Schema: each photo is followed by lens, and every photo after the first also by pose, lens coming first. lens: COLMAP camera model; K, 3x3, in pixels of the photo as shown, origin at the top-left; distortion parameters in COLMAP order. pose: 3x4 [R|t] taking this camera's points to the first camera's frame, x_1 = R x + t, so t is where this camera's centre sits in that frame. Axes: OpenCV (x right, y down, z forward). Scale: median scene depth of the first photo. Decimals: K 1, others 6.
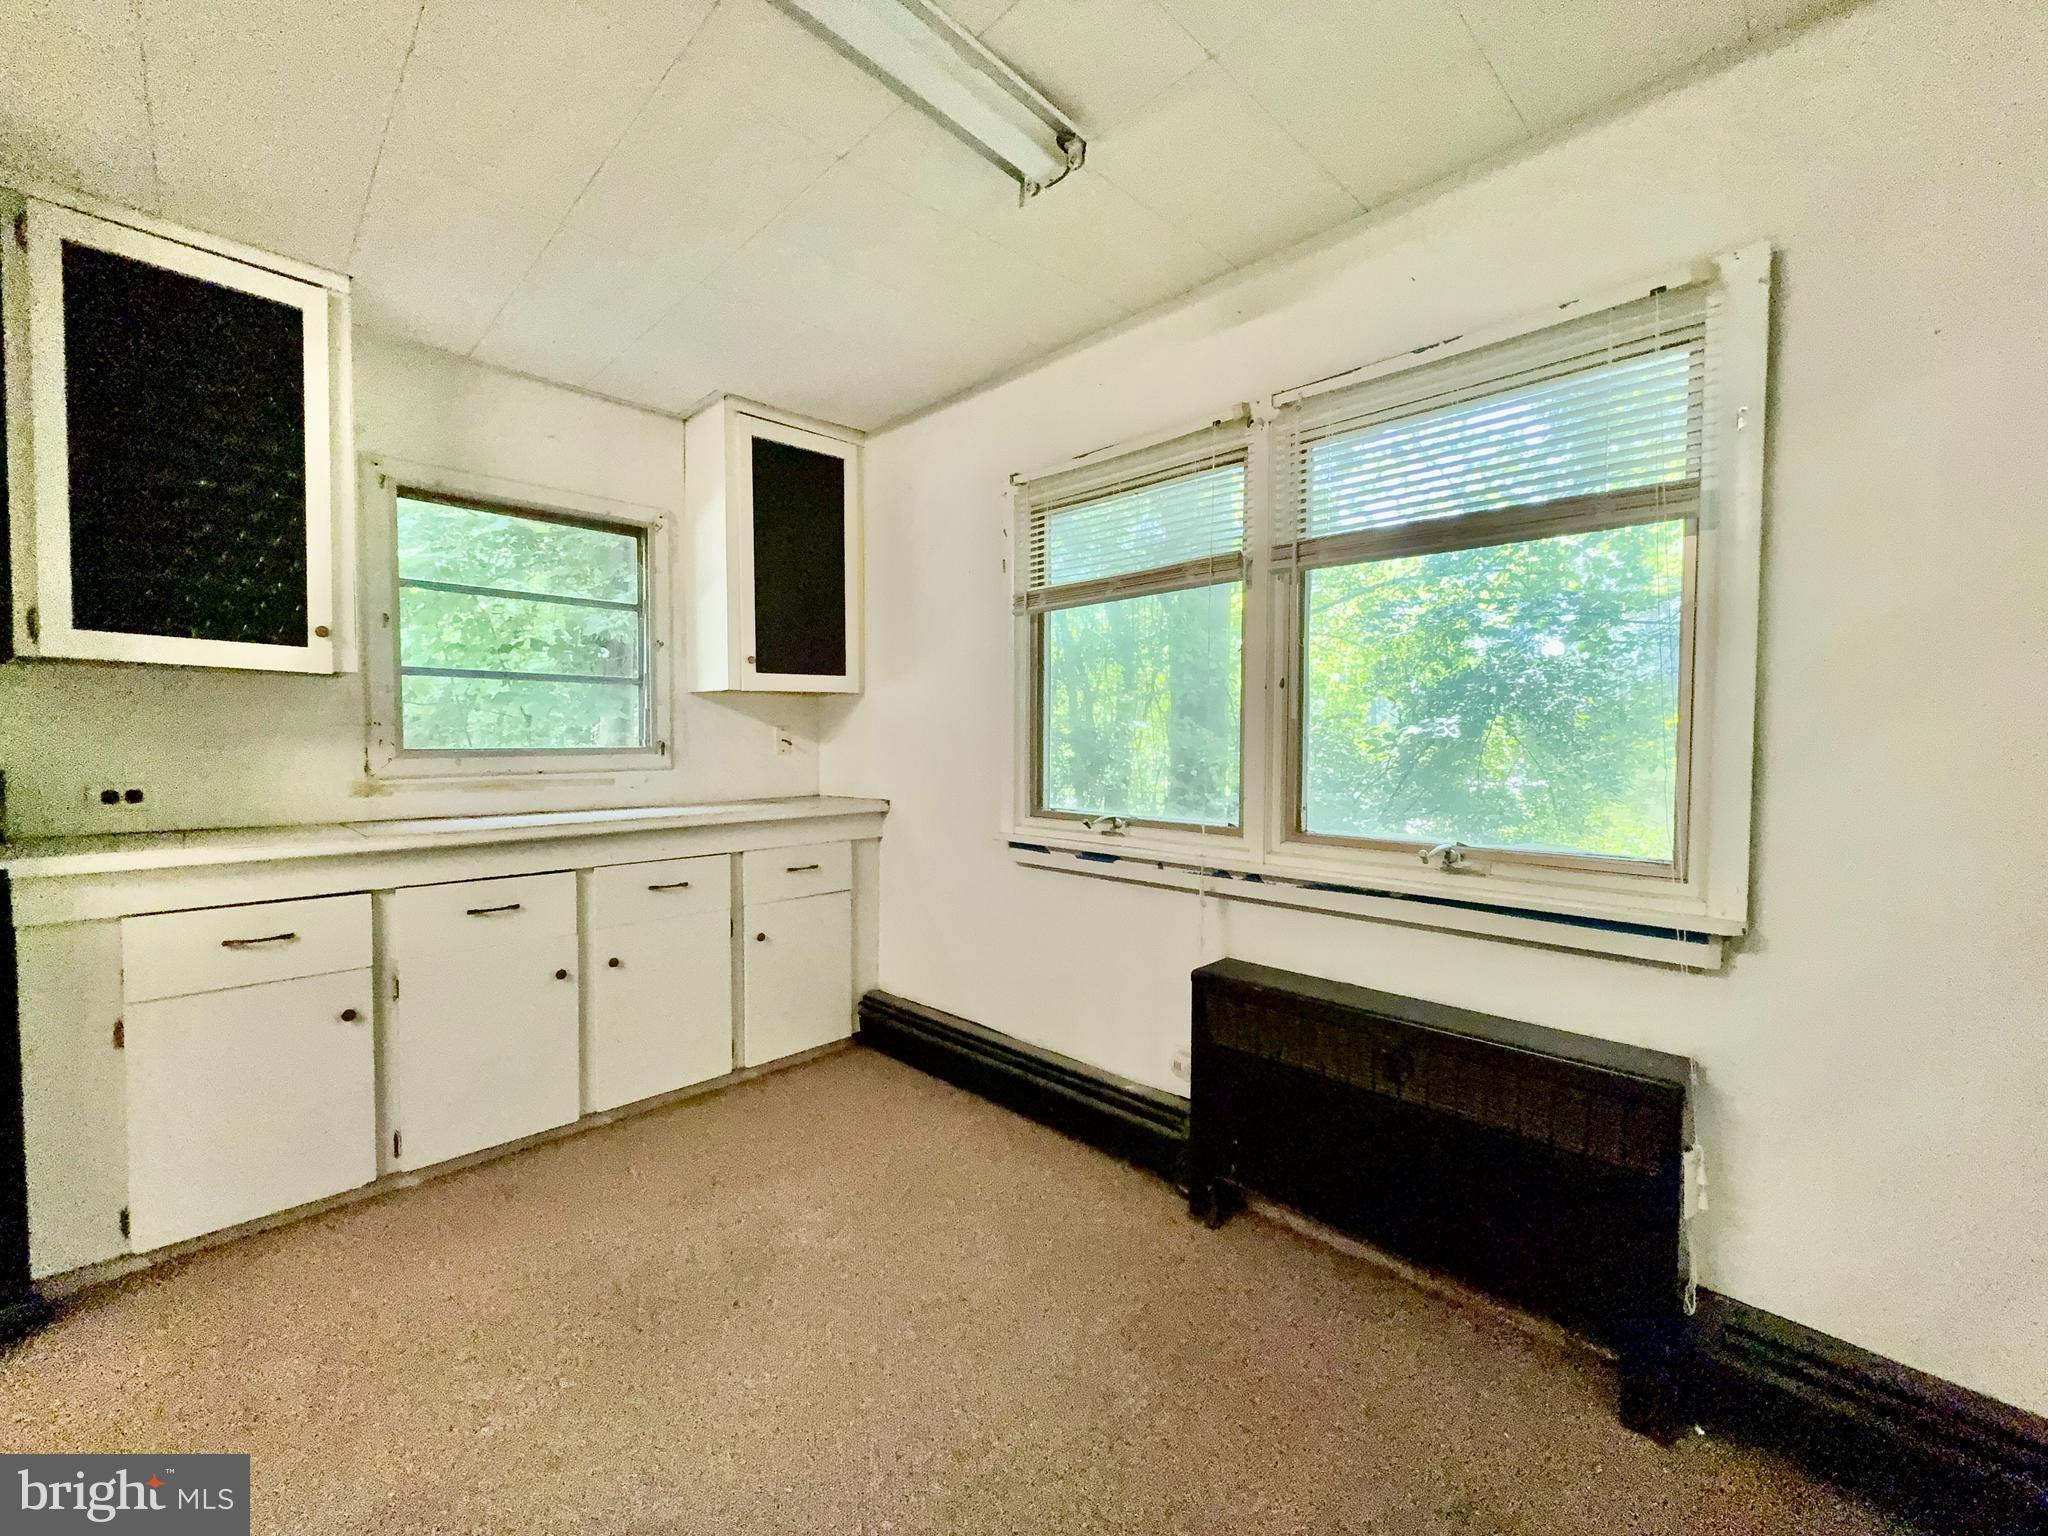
lens RADIAL K [[822.7, 0, 1028.7], [0, 822.7, 780.4], [0, 0, 1]] dist [-0.009668, 0.000121]
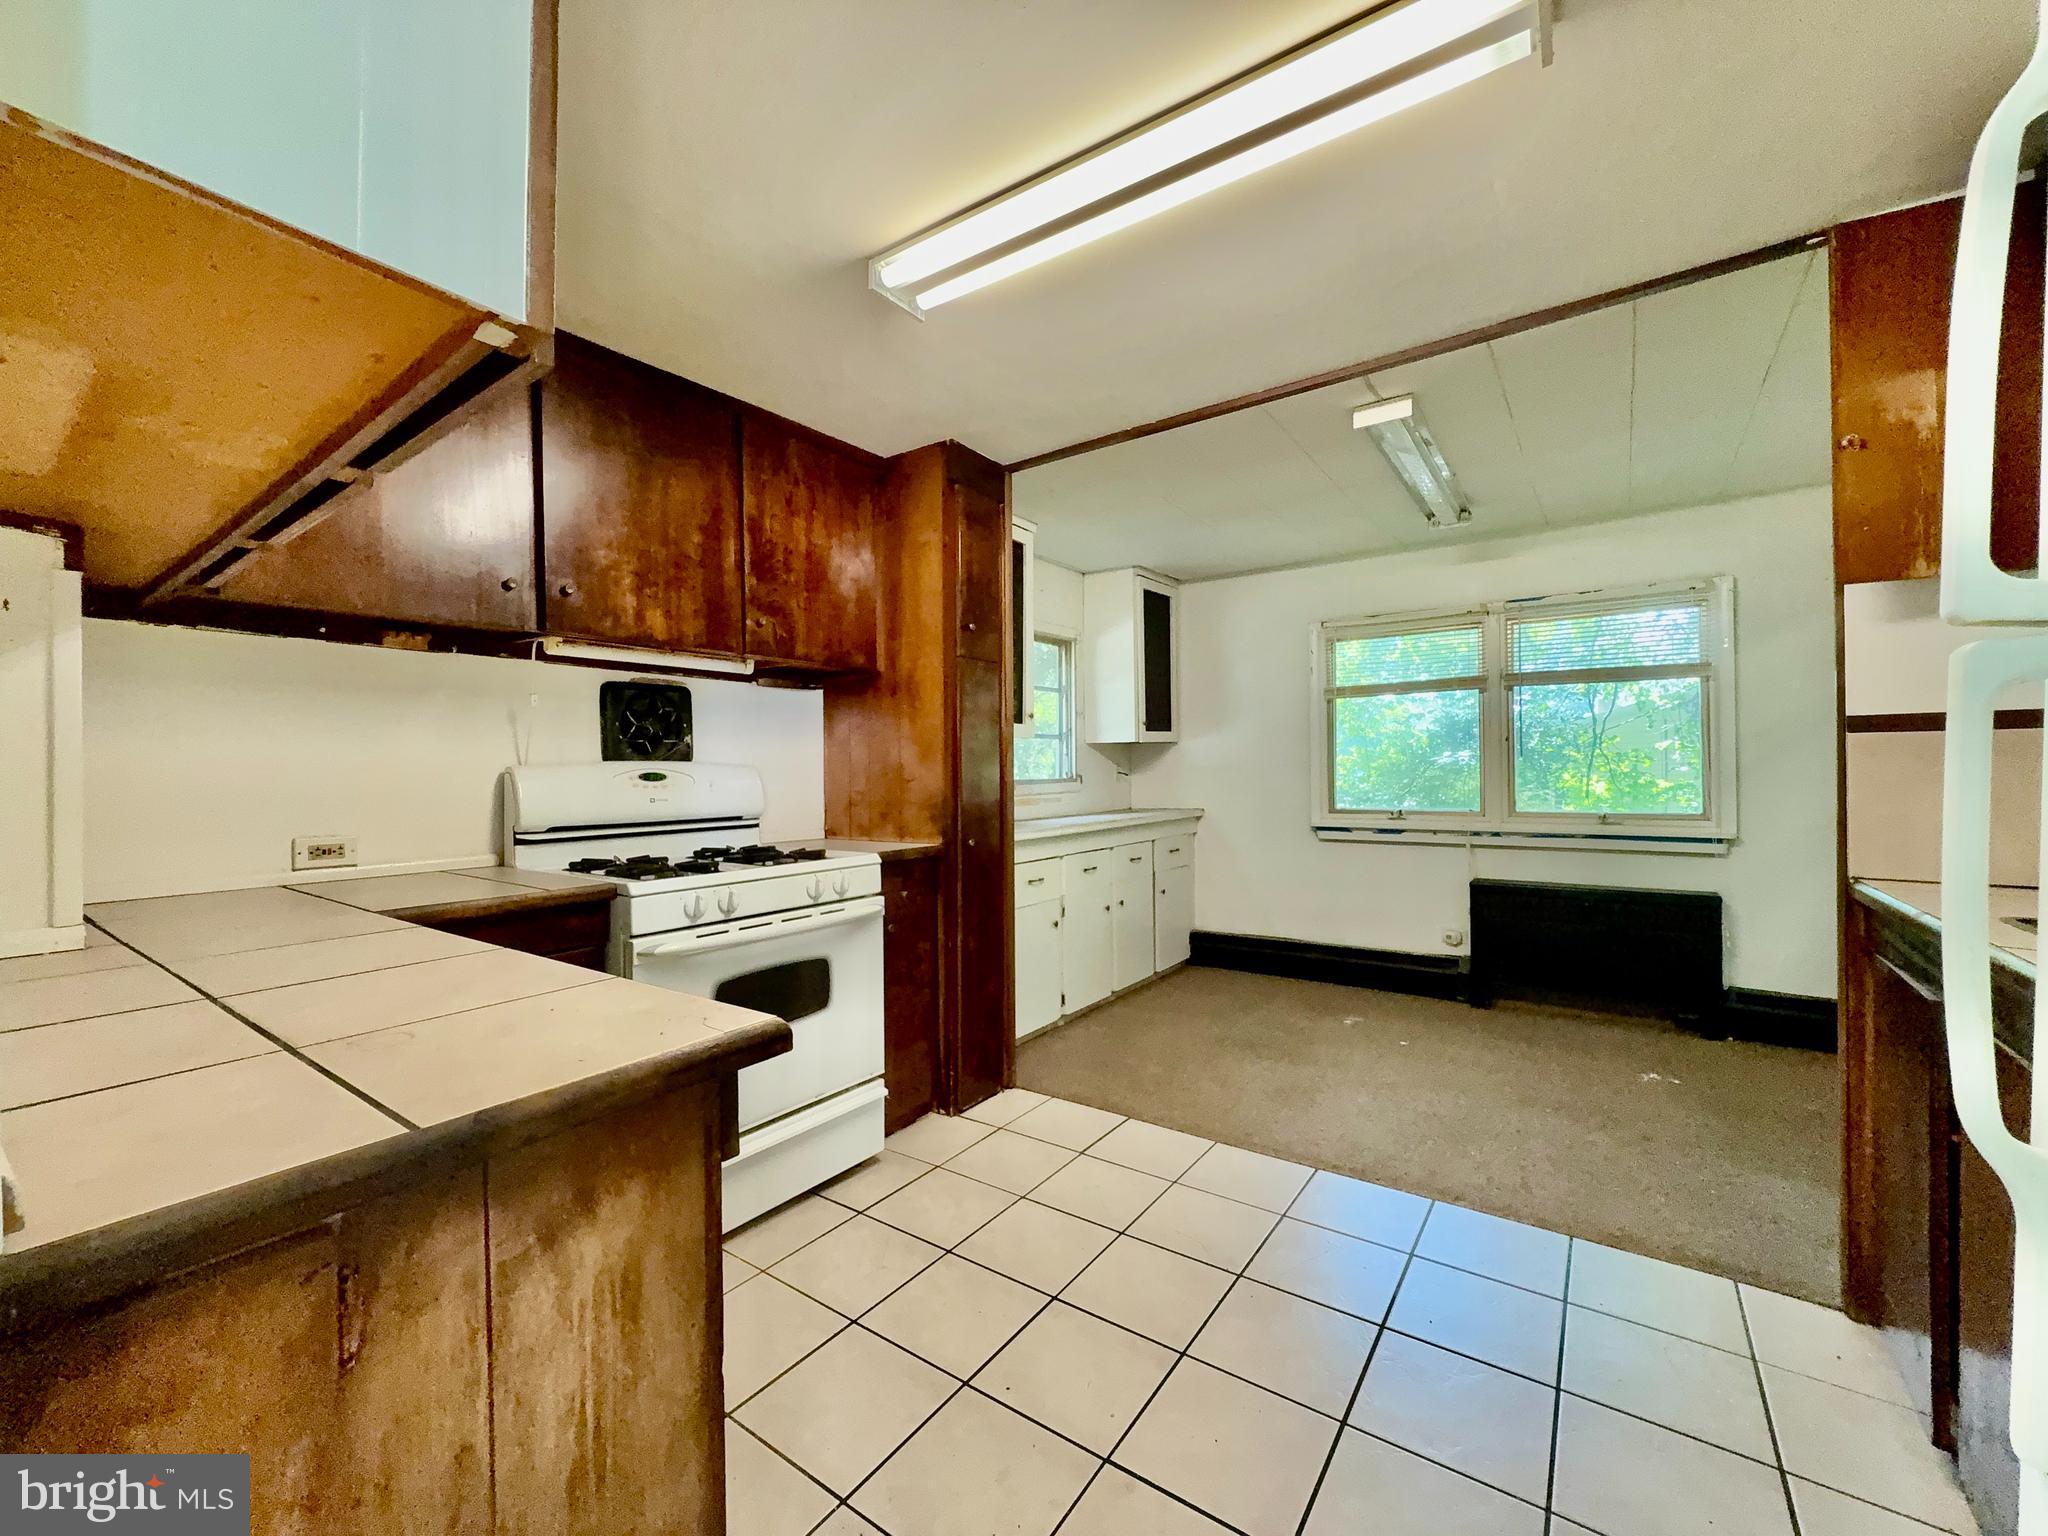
lens RADIAL K [[822.7, 0, 1033.2], [0, 822.7, 771.1], [0, 0, 1]] dist [-0.009668, 0.000121]
pose [[0.988063, -0.016491, 0.153165, -1.050446], [0.024722, 0.998341, -0.051991, 0.035822], [-0.152054, 0.055157, 0.986832, -0.746055]]
